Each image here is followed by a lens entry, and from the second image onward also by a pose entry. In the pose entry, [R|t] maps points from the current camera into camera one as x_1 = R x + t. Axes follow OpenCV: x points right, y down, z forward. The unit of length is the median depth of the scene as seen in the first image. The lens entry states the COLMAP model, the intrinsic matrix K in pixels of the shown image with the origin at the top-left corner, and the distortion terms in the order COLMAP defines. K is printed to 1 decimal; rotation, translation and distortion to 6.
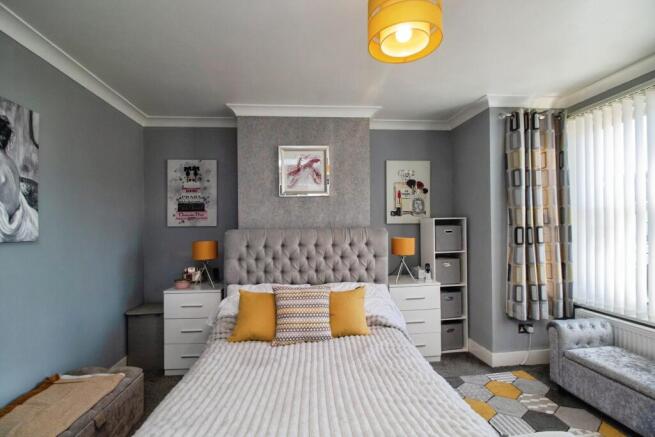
lens RADIAL K [[317.7, 0, 324.7], [0, 317.7, 229.3], [0, 0, 1]] dist [-0.002834, -0.001262]
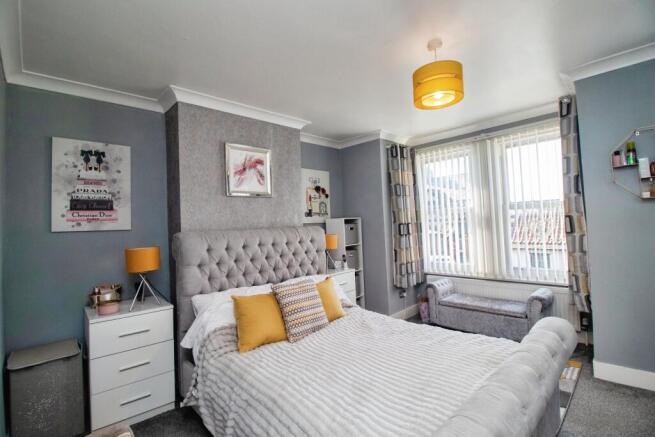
lens RADIAL K [[309.3, 0, 327.5], [0, 309.3, 218.5], [0, 0, 1]] dist [0.000587, -0.000322]
pose [[0.777839, -0.004015, 0.628451, -0.488175], [0.033084, 0.998855, -0.034566, 0.006346], [-0.627593, 0.047678, 0.777081, 0.100539]]
